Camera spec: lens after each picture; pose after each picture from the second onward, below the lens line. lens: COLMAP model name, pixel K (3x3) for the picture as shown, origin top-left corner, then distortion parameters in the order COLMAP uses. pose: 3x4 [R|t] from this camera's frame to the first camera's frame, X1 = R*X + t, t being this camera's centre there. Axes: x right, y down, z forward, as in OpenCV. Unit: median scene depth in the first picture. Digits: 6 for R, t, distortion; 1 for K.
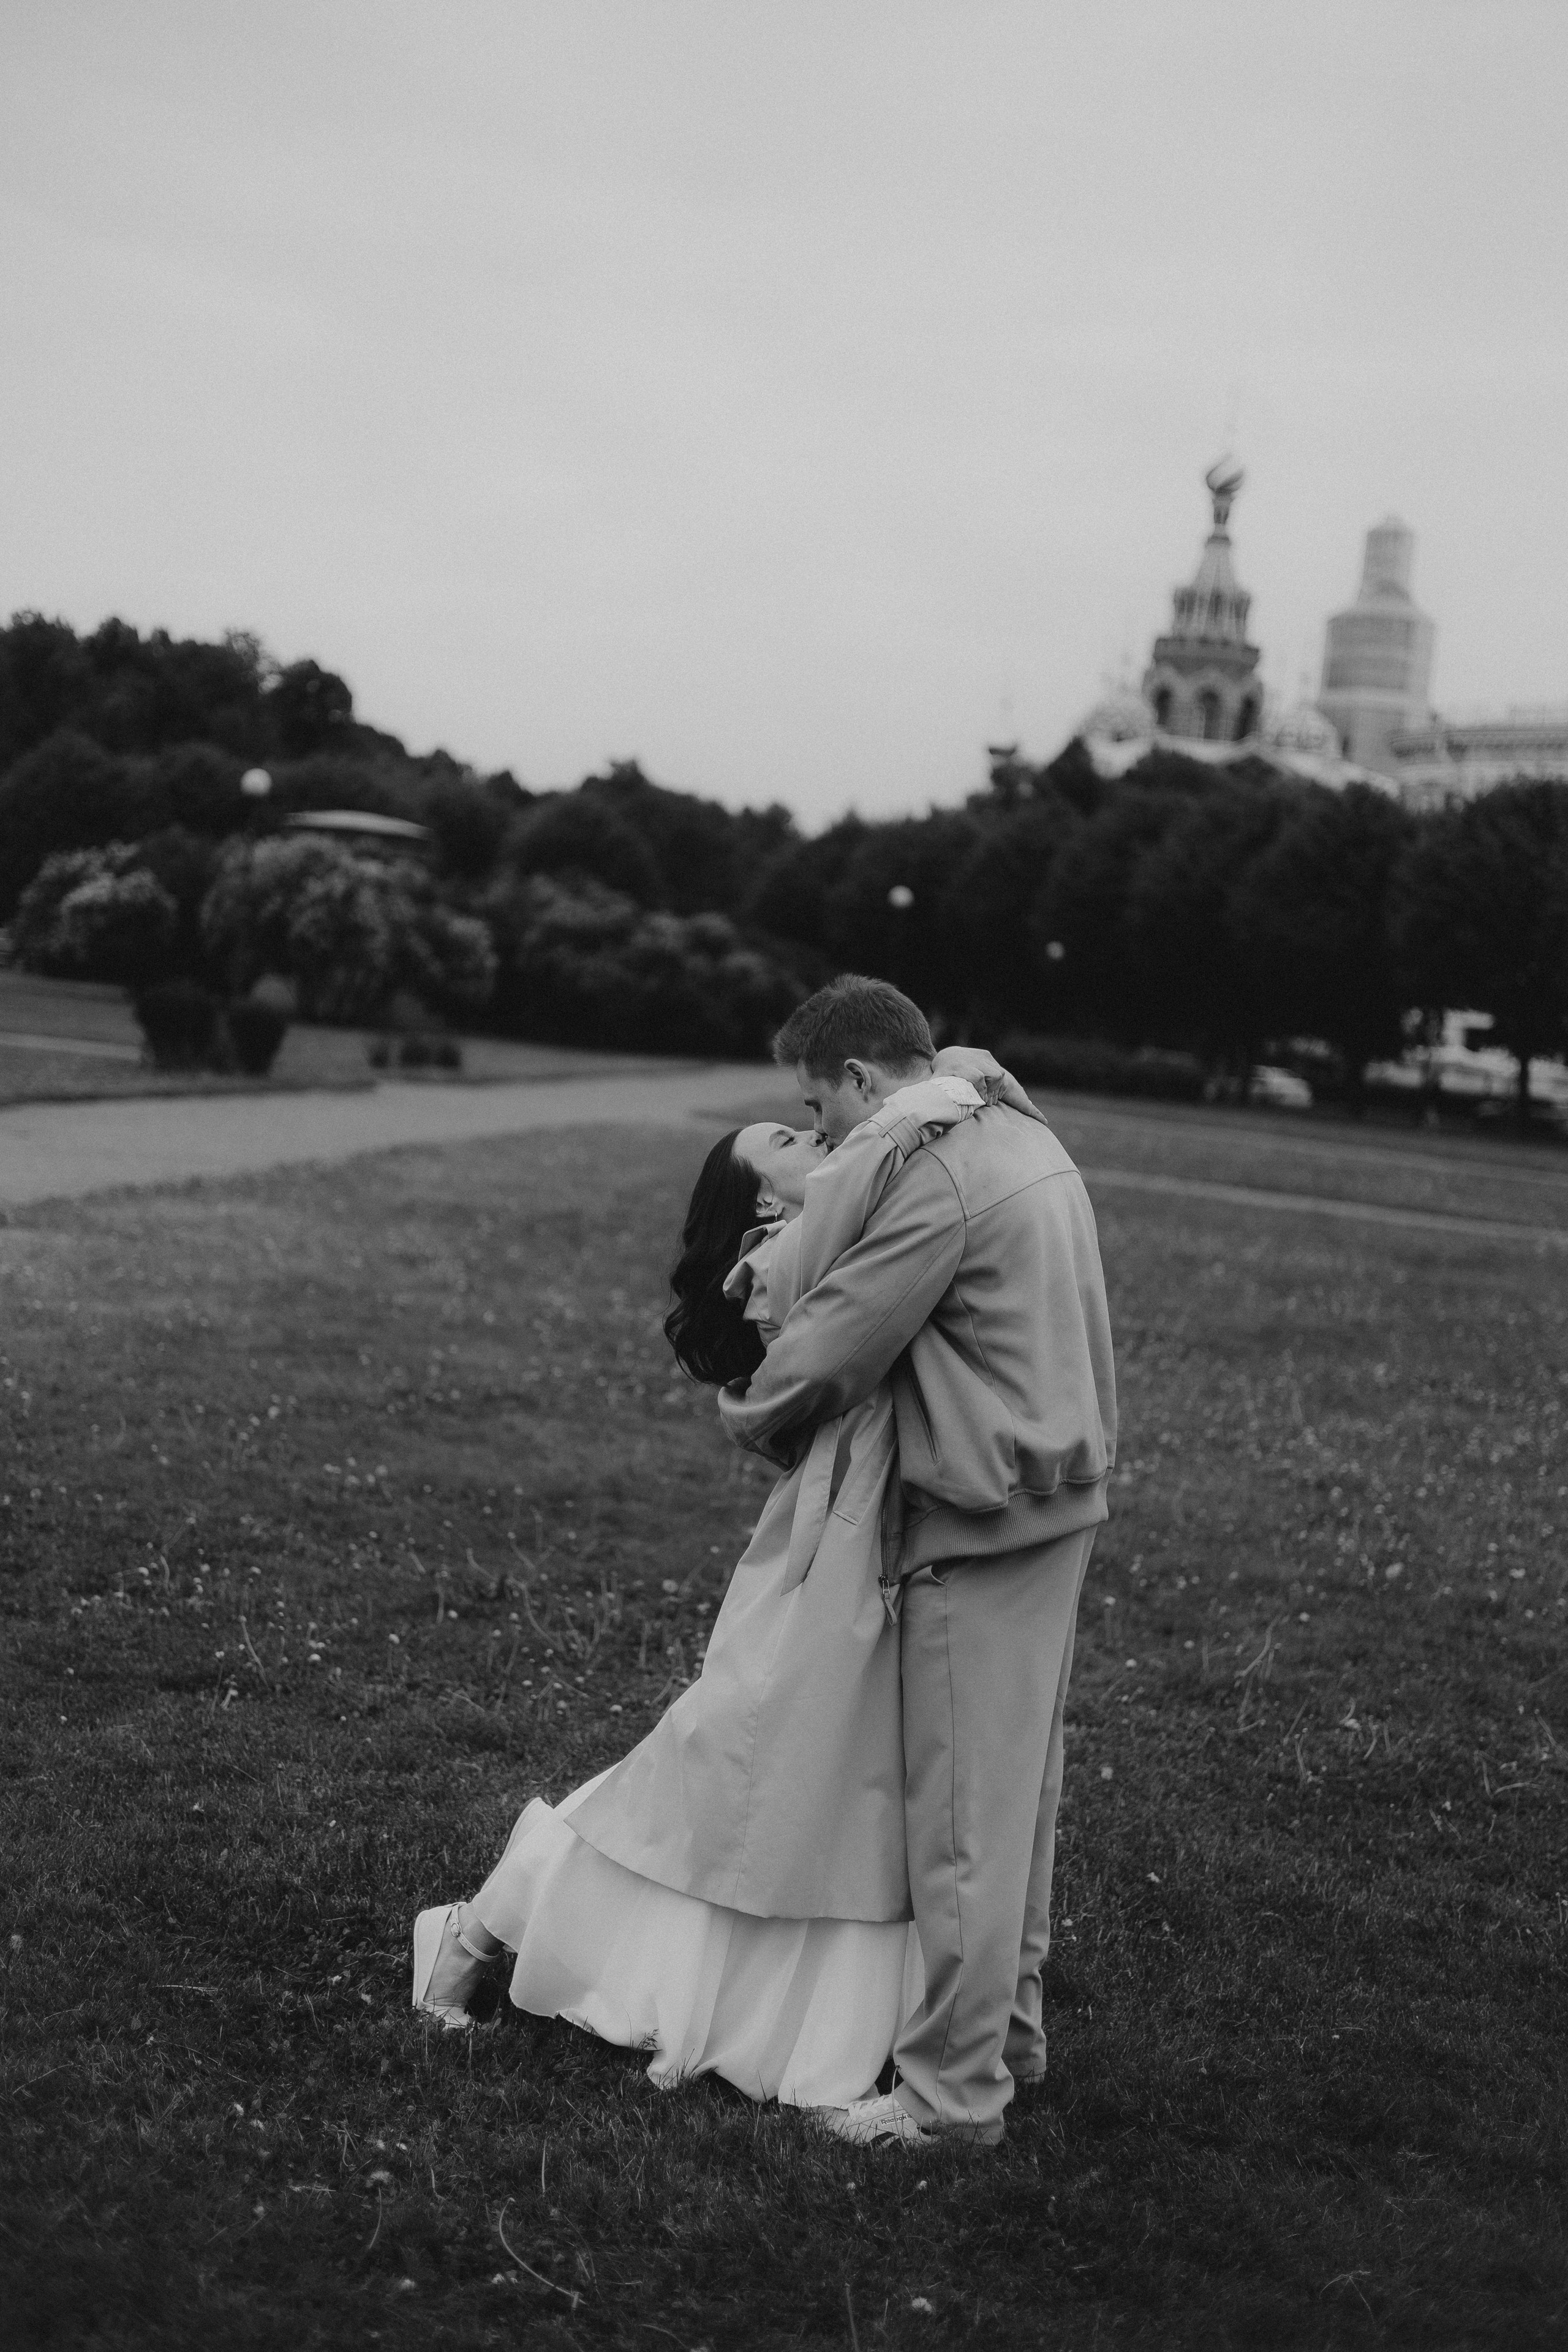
lens RADIAL K [[3256.2, 0, 796.5], [0, 3256.2, 1168.8], [0, 0, 1]] dist [0.042647, 0.000000]
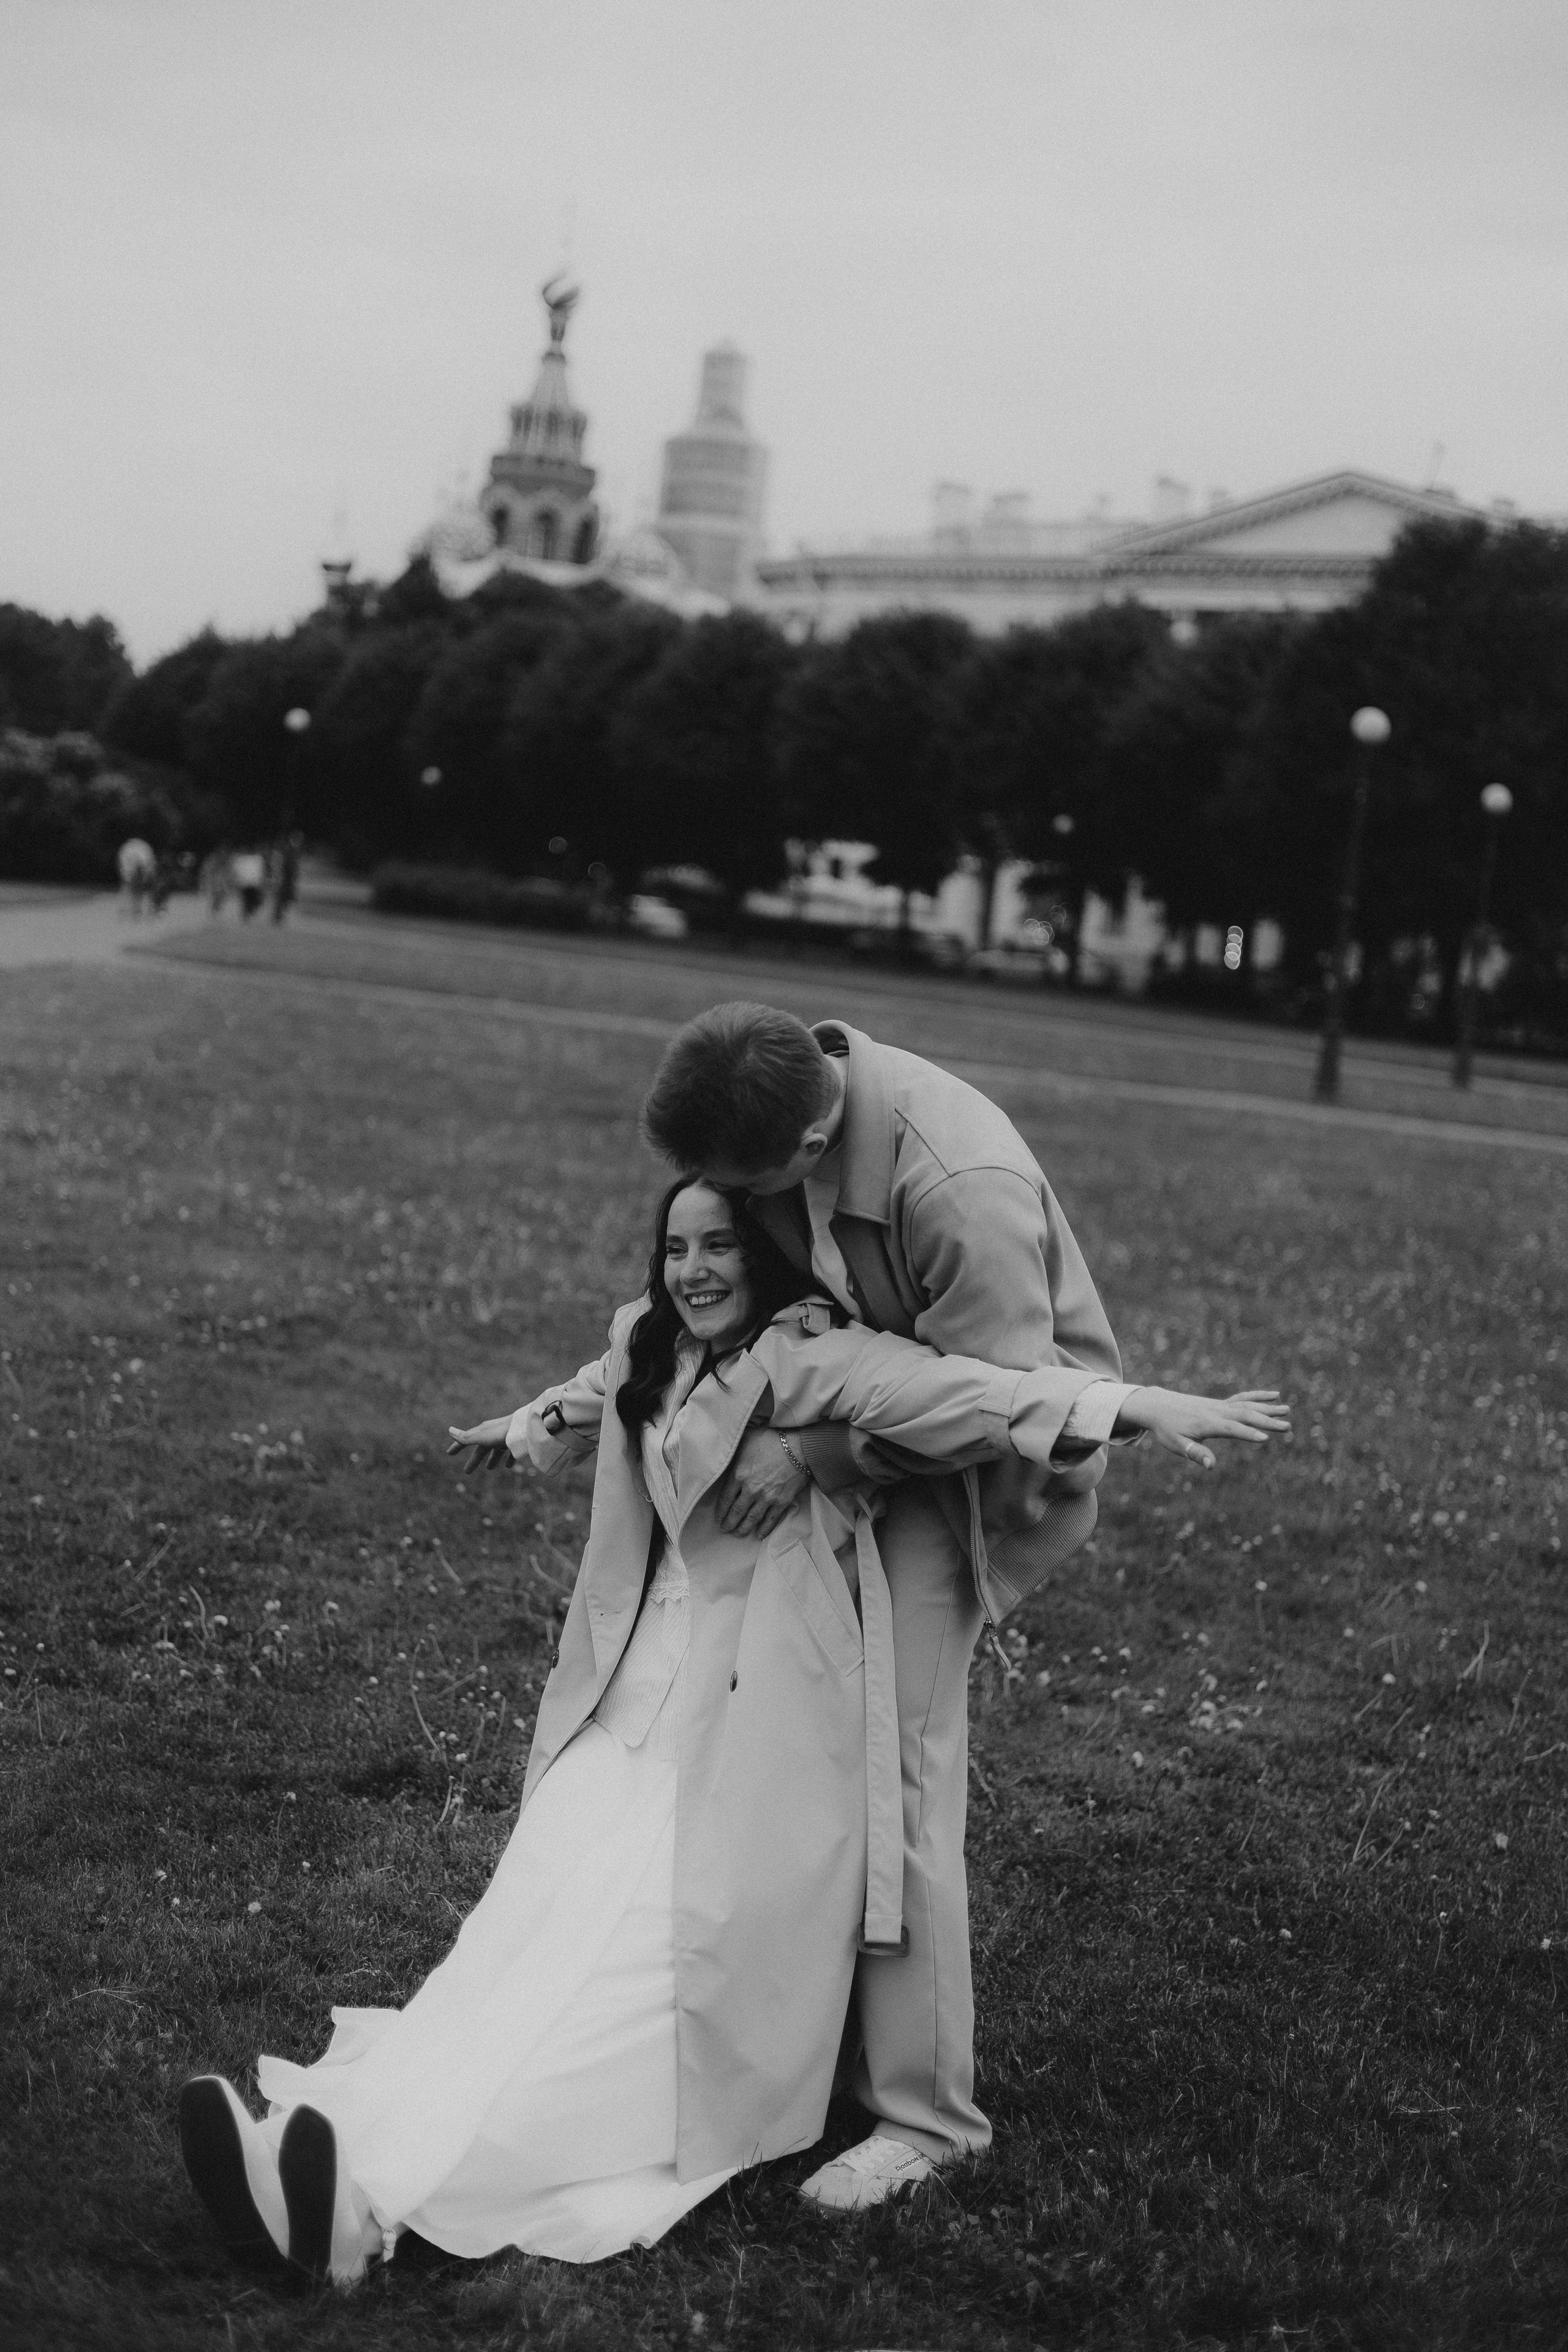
lens RADIAL K [[3256.2, 0, 782.3], [0, 3256.2, 1192.9], [0, 0, 1]] dist [0.042647, 0.000000]
pose [[0.979576, -0.013689, 0.200608, -0.013108], [0.001398, 0.998119, 0.061283, -0.001630], [-0.201069, -0.059751, 0.977753, 0.012118]]
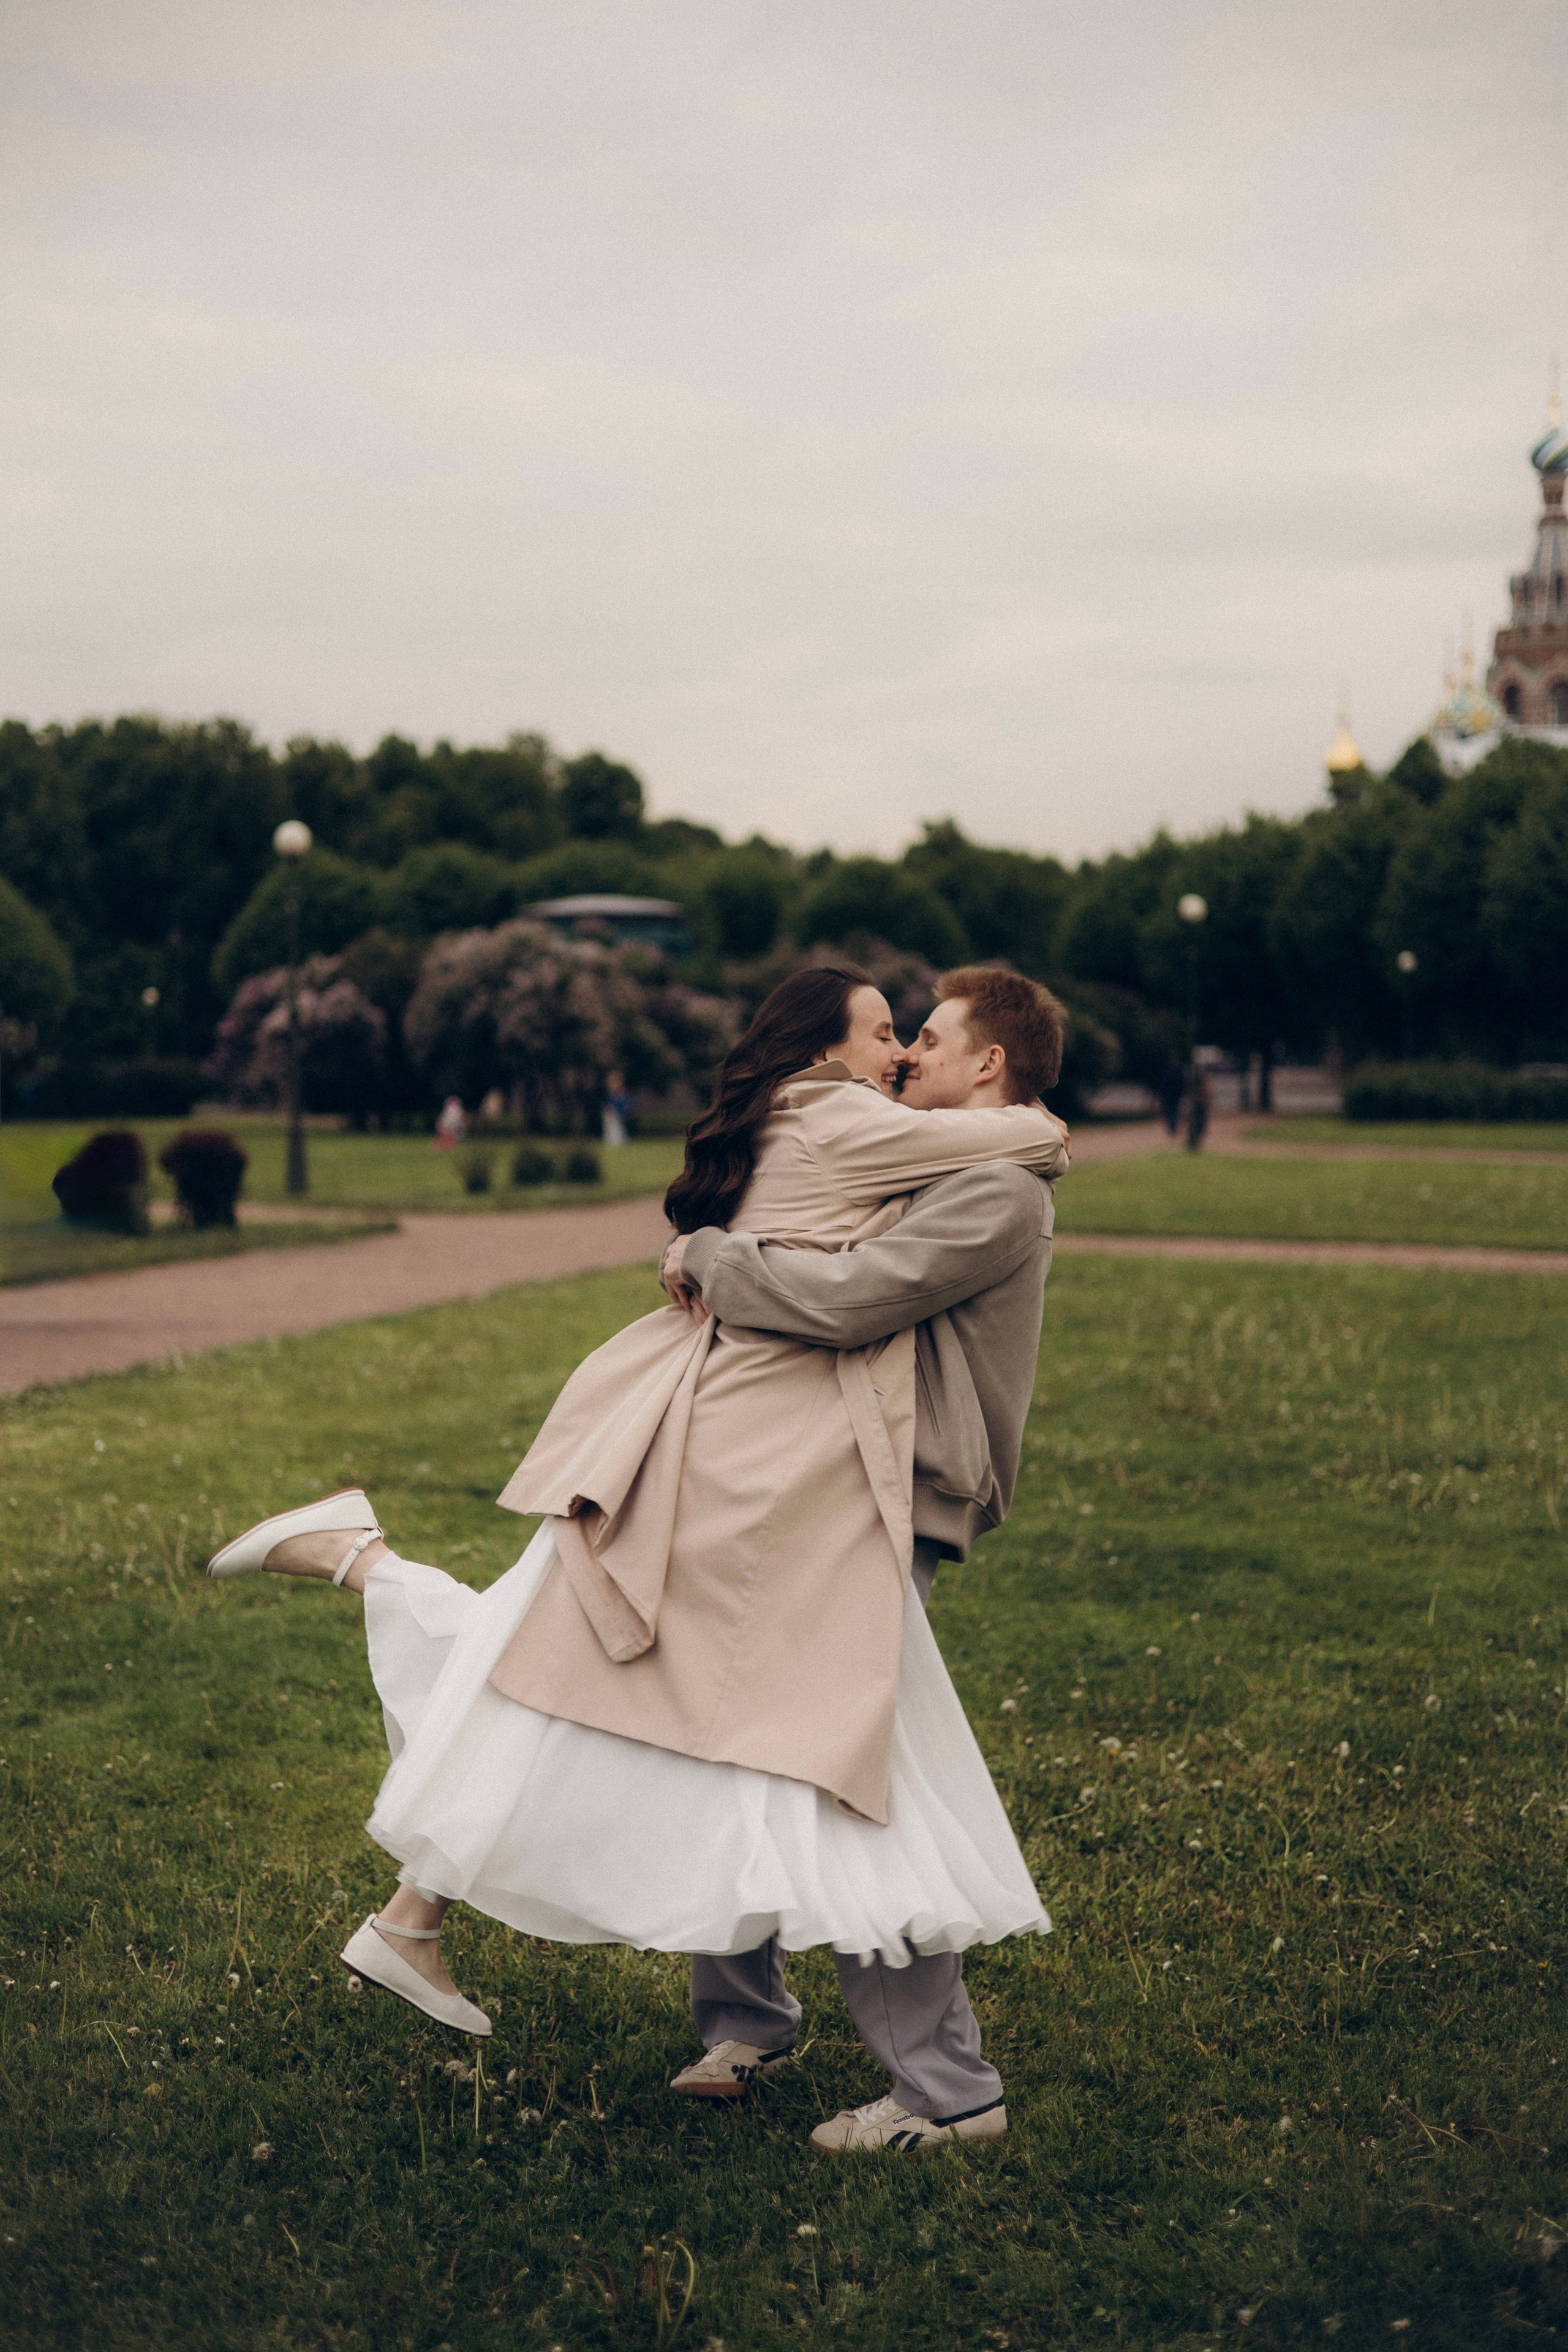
lens RADIAL K [[3256.2, 0, 800.0], [0, 3256.2, 1164.4], [0, 0, 1]] dist [0.042647, 0.000000]
pose [[0.987822, -0.103333, -0.116316, 0.013434], [0.100474, 0.994481, -0.030202, -0.003093], [0.118795, 0.018148, 0.992753, 0.106443]]
